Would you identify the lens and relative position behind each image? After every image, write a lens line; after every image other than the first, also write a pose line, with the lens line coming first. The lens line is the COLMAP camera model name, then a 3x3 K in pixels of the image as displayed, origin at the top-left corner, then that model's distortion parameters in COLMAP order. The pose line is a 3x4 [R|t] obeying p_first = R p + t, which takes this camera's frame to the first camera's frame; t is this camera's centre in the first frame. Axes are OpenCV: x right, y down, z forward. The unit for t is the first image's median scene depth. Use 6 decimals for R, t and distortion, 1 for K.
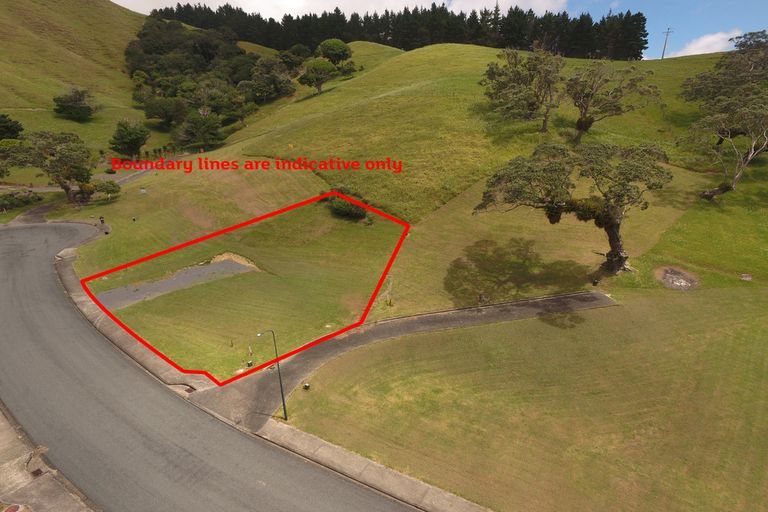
lens RADIAL K [[402.4, 0, 388.9], [0, 402.4, 256.2], [0, 0, 1]] dist [-0.013915, 0.012213]
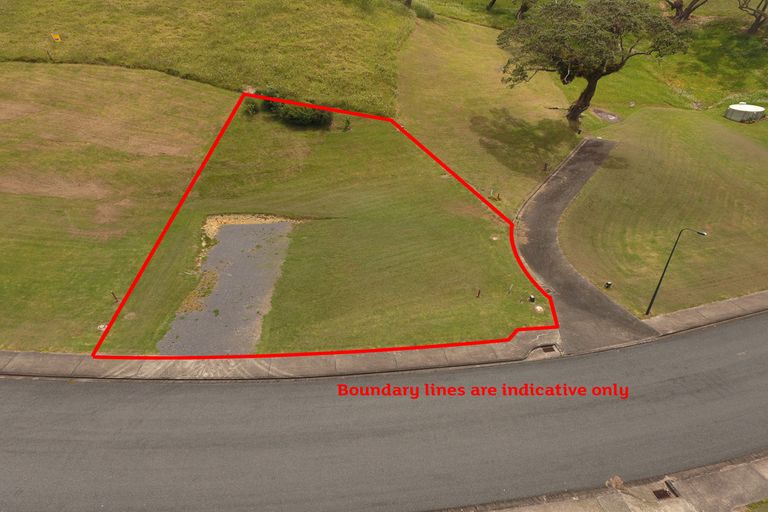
lens RADIAL K [[402.4, 0, 388.9], [0, 402.4, 256.2], [0, 0, 1]] dist [-0.013915, 0.012213]
pose [[0.739090, -0.392560, 0.547396, -1.132342], [0.235442, 0.911928, 0.336088, -0.206243], [-0.631120, -0.119519, 0.766422, 0.589900]]
